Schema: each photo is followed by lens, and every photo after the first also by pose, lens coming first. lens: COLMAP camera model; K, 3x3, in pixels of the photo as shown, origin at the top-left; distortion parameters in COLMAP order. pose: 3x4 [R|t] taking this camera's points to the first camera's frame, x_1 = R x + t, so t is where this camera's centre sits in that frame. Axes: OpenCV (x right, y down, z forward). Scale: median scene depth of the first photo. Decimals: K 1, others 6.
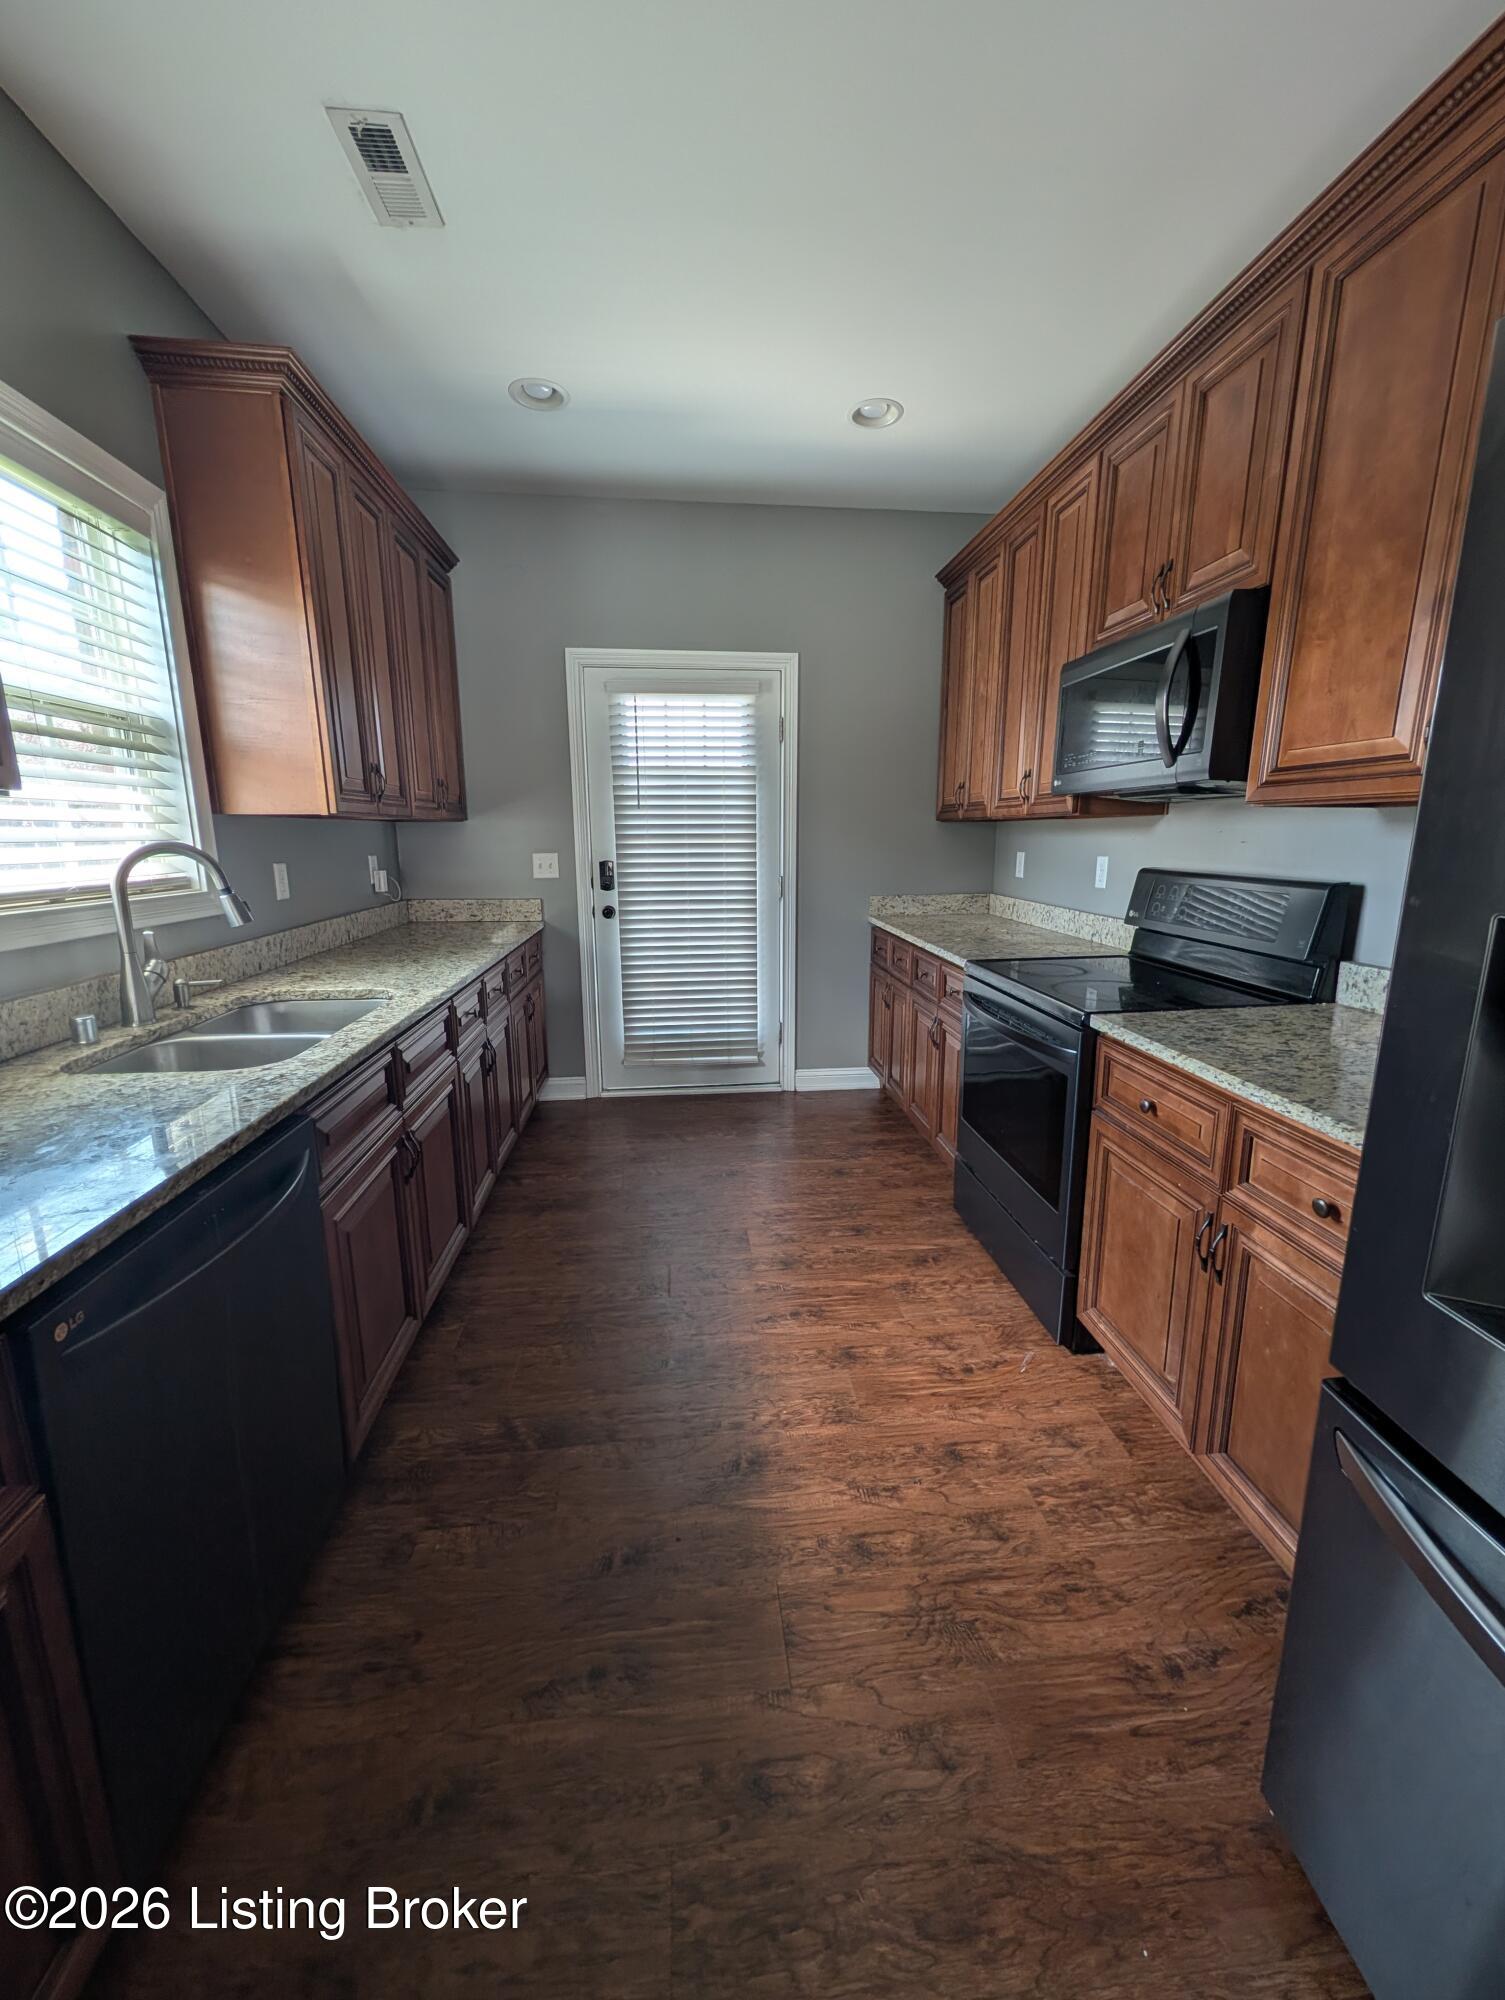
lens RADIAL K [[772.8, 0, 761.8], [0, 772.8, 989.5], [0, 0, 1]] dist [0.001768, 0.000079]
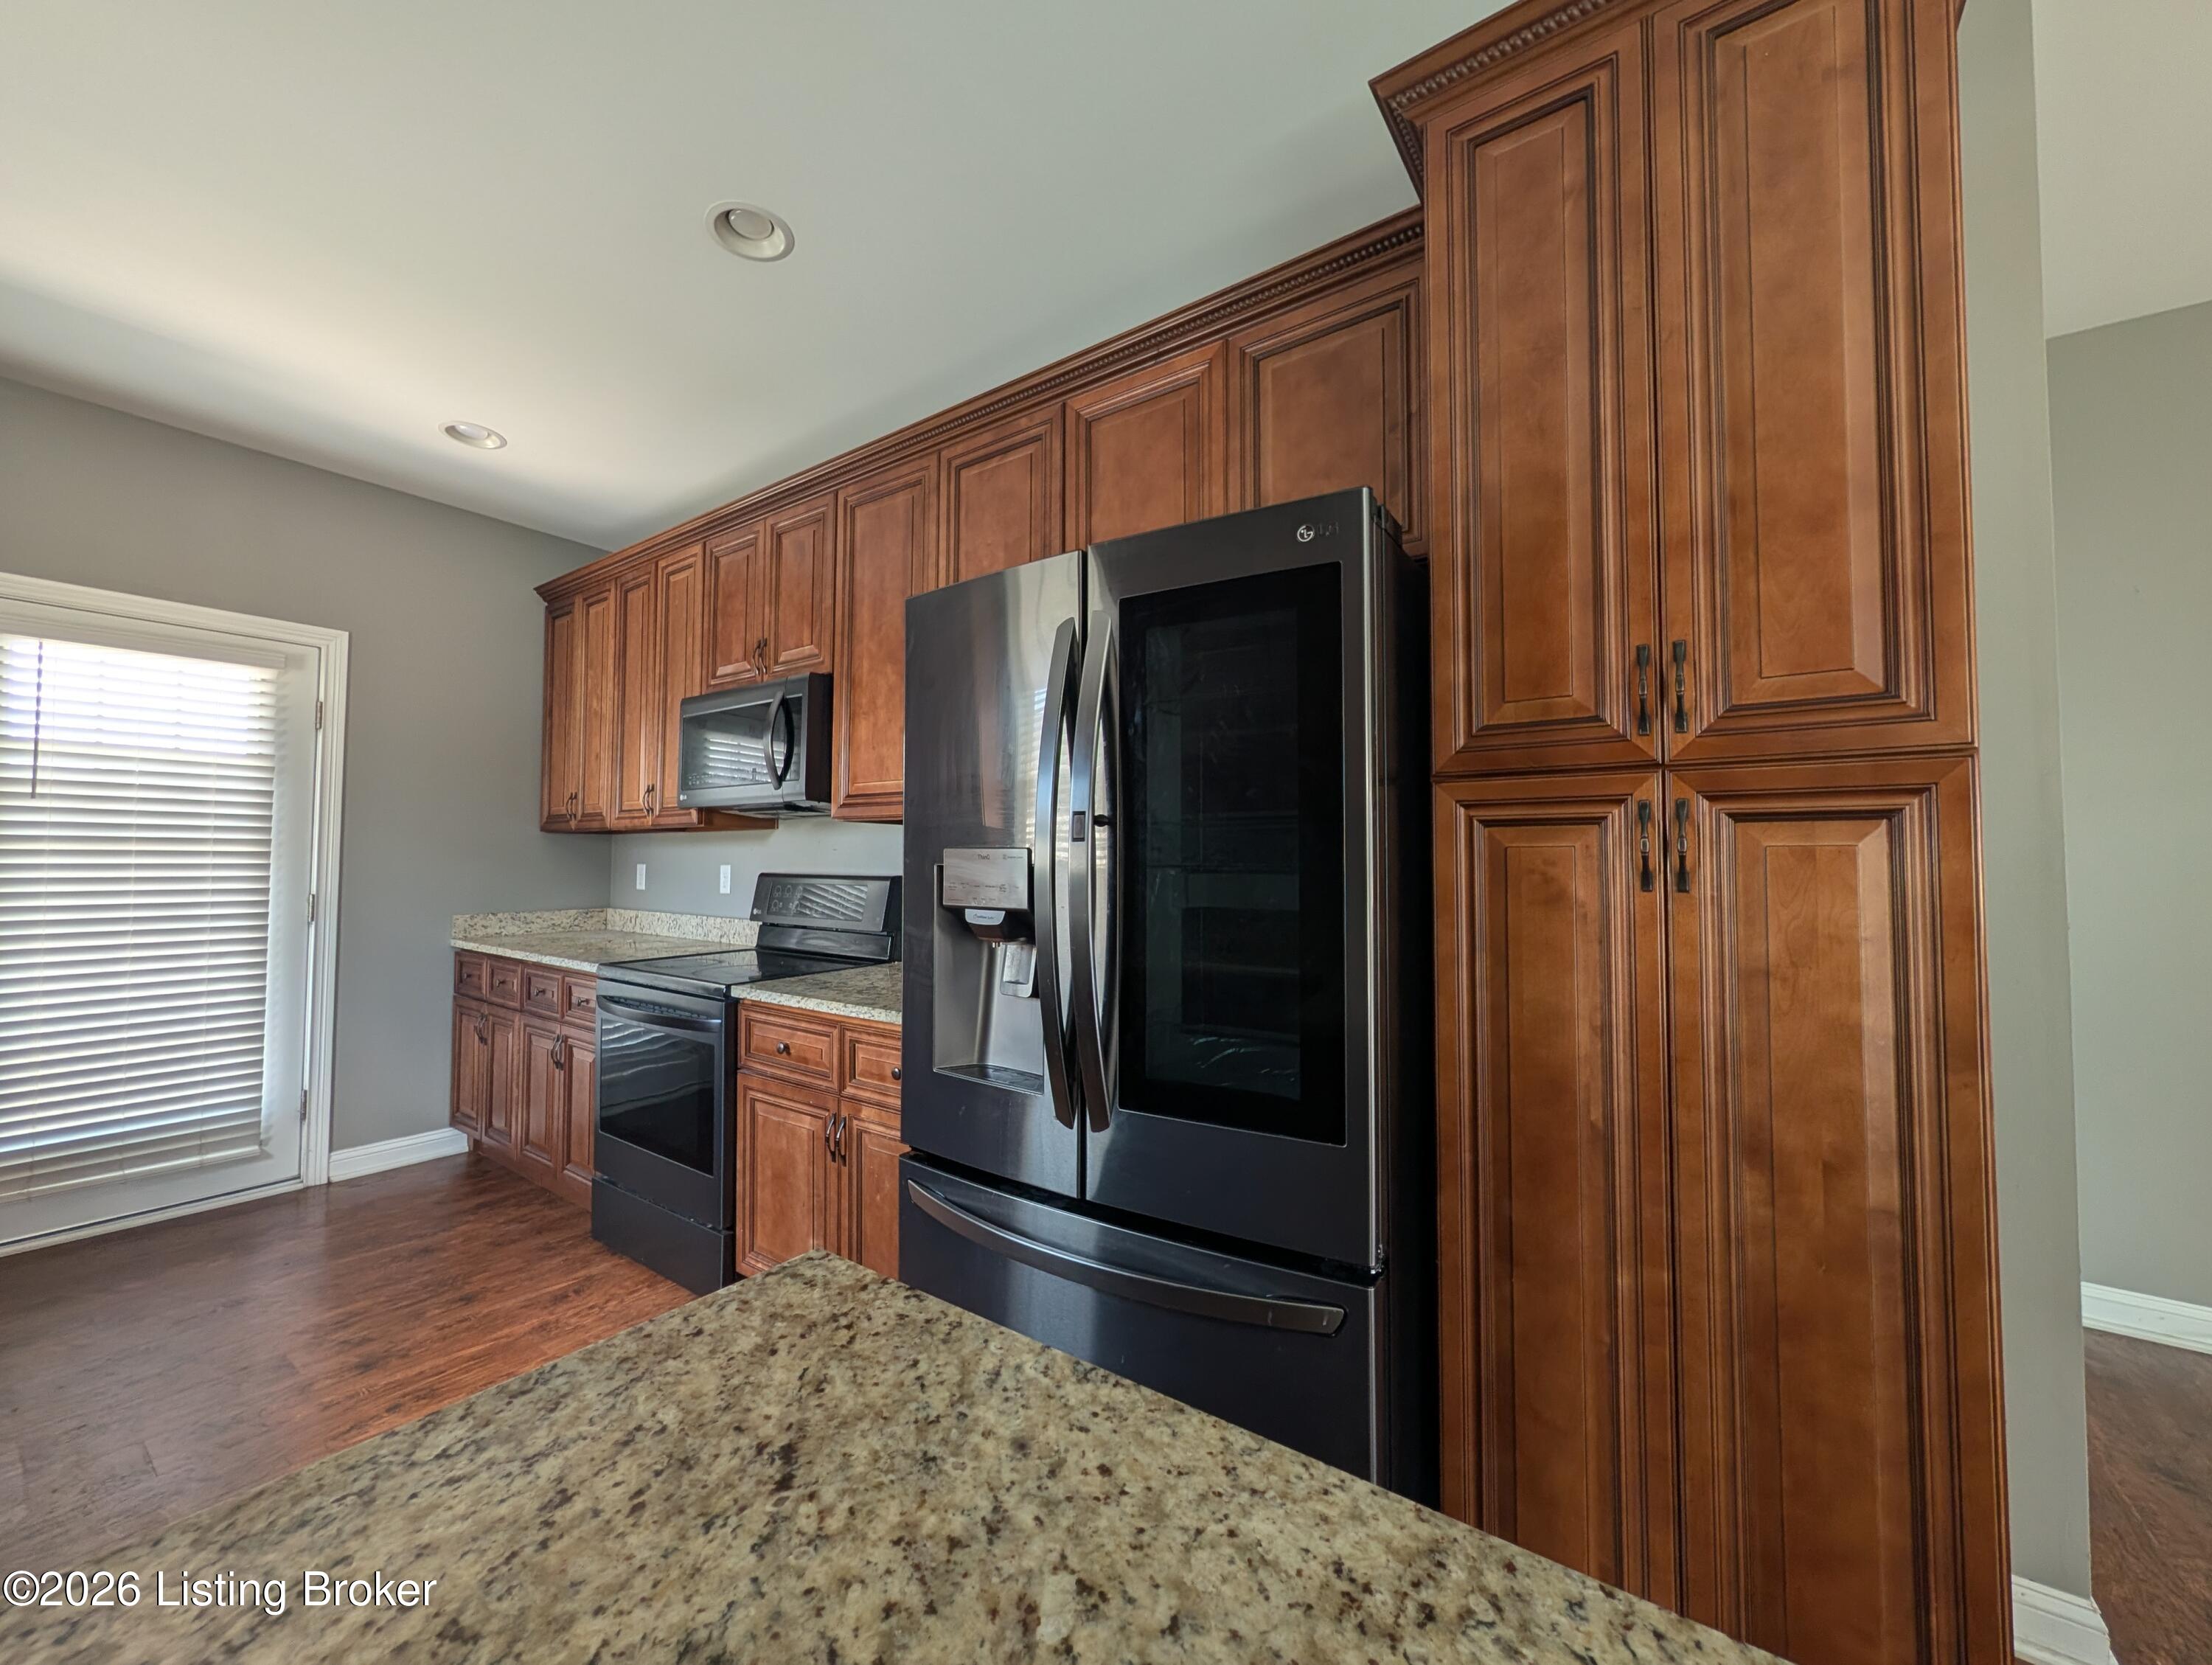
lens RADIAL K [[854.7, 0, 1096.3], [0, 854.7, 844.7], [0, 0, 1]] dist [0.001768, 0.000079]
pose [[0.672151, 0.023072, 0.740054, -0.108419], [0.138824, 0.977861, -0.156572, 0.064170], [-0.727283, 0.207977, 0.654068, -0.194206]]
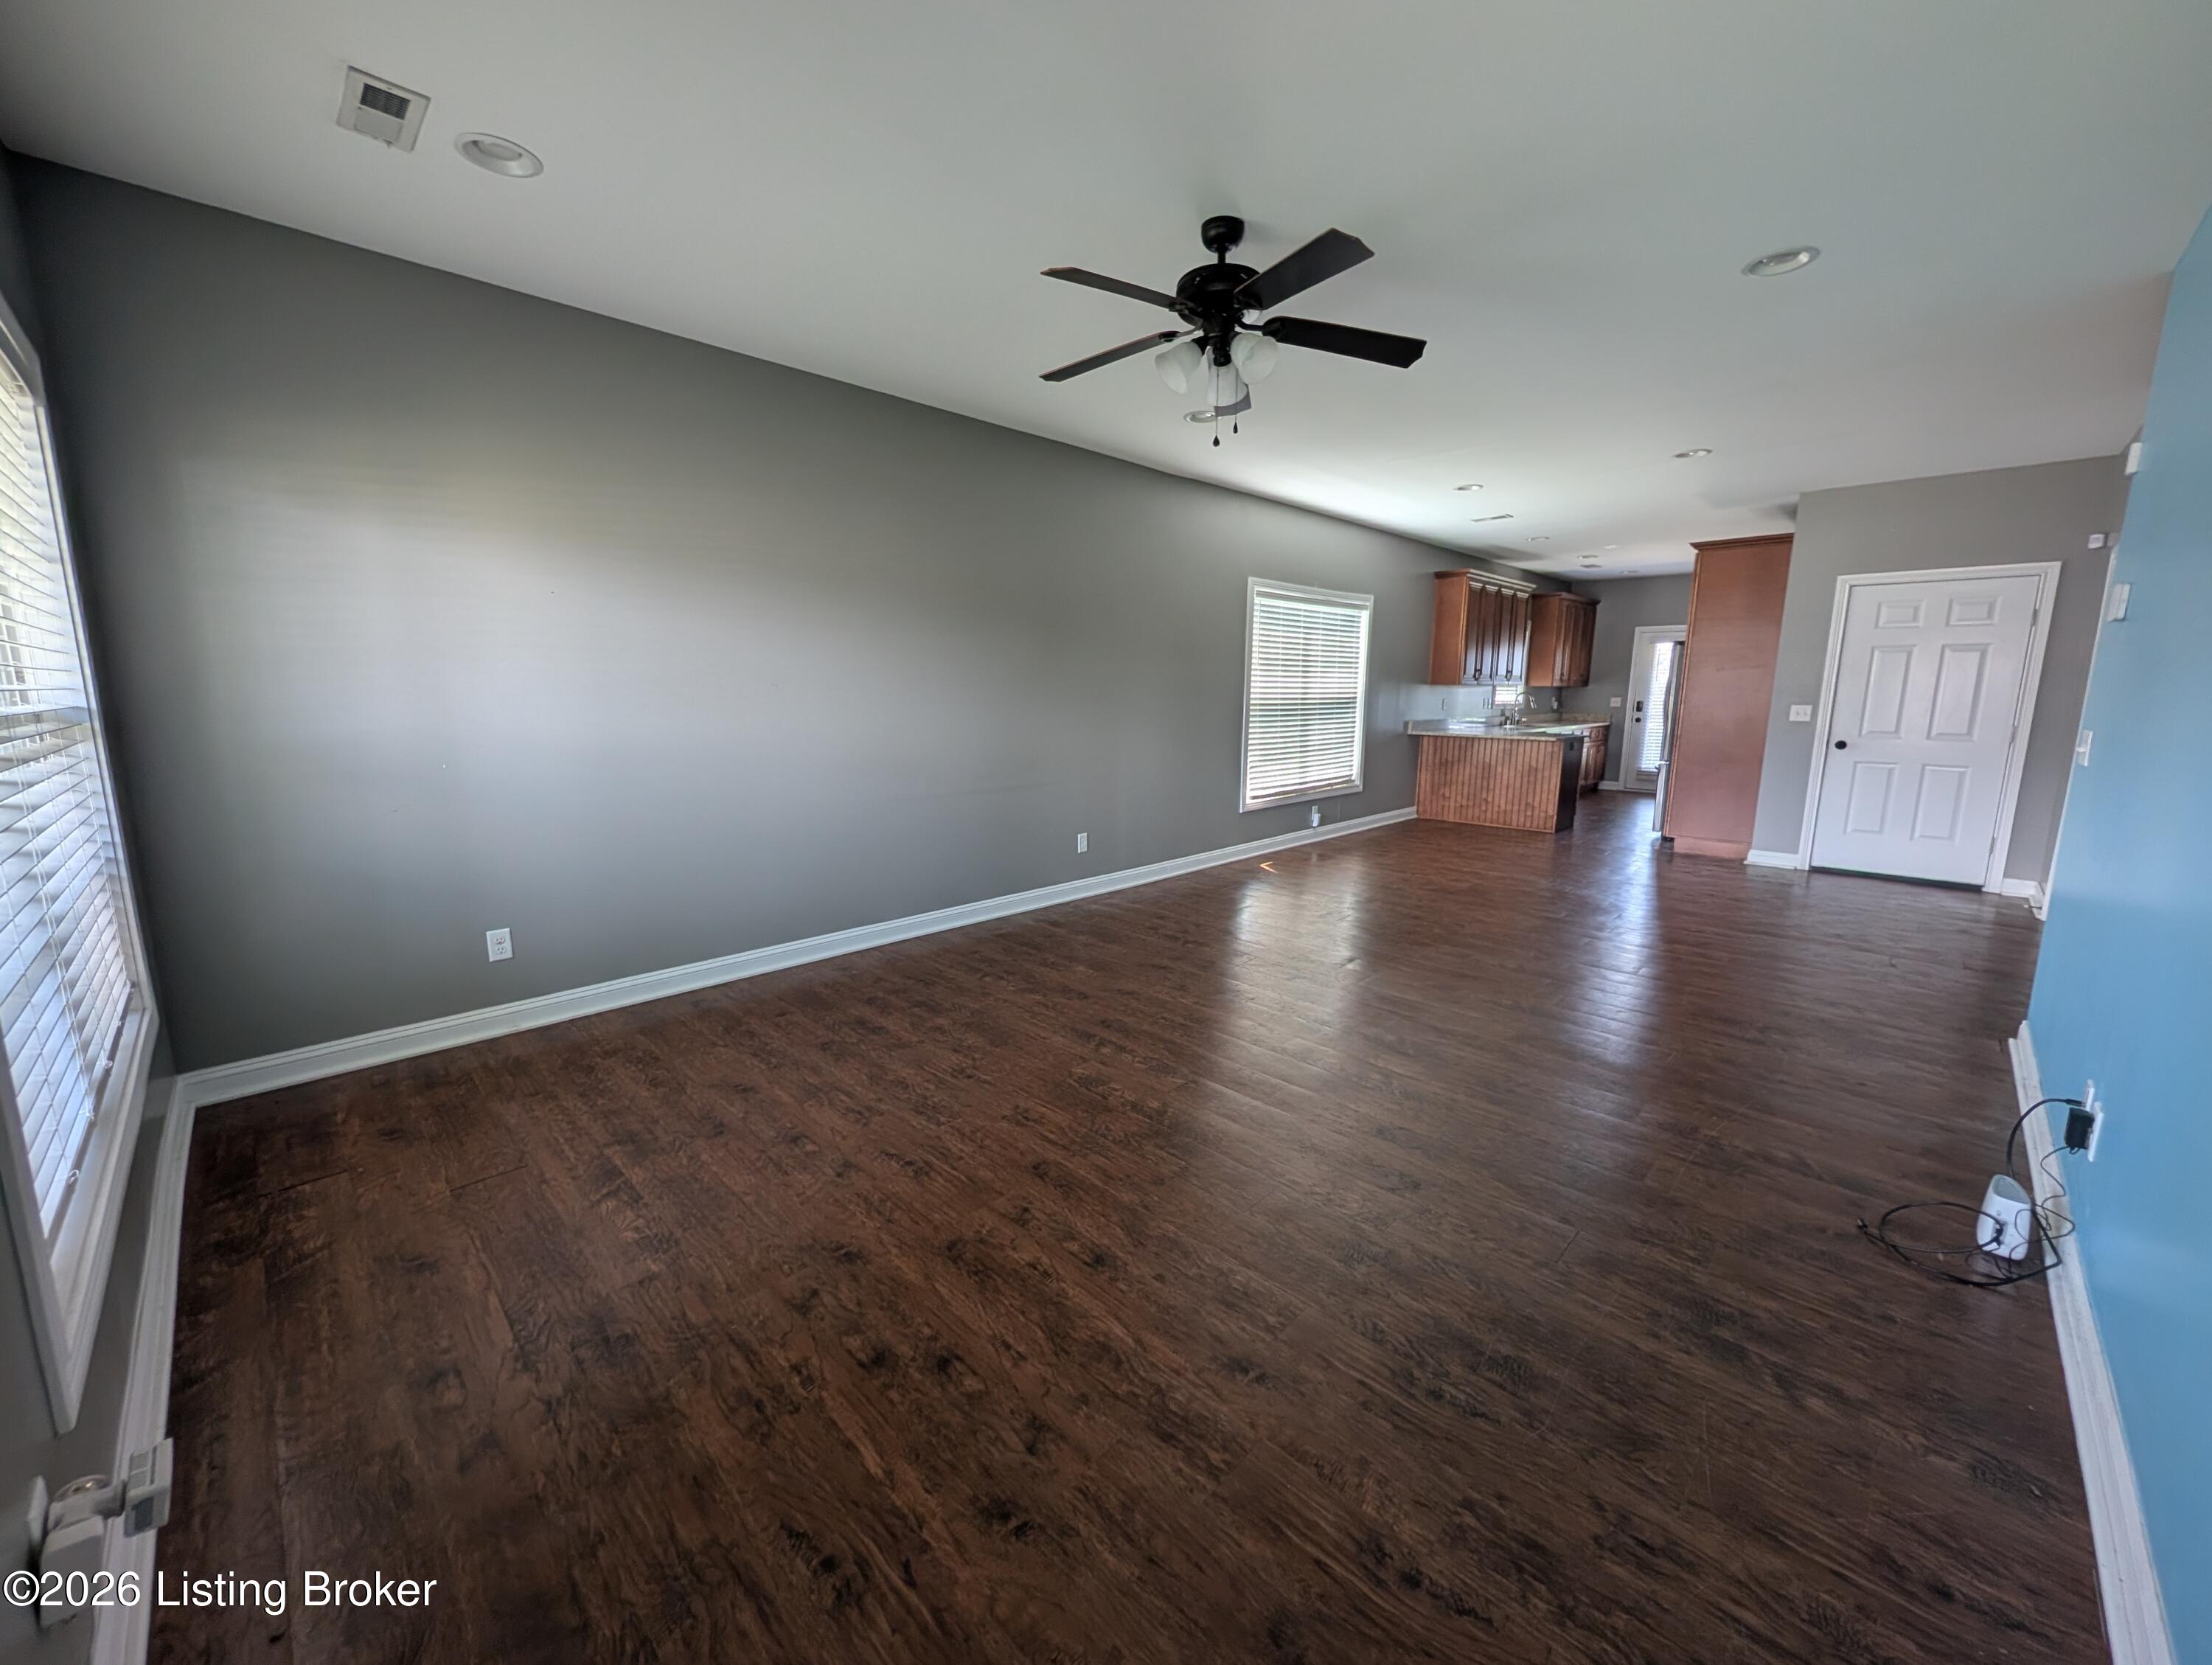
lens RADIAL K [[854.7, 0, 1113.7], [0, 854.7, 823.3], [0, 0, 1]] dist [0.001768, 0.000079]
pose [[0.649578, 0.127816, -0.749474, 1.135367], [-0.156861, 0.987090, 0.032385, 0.567207], [0.743937, 0.096527, 0.661241, -2.918172]]
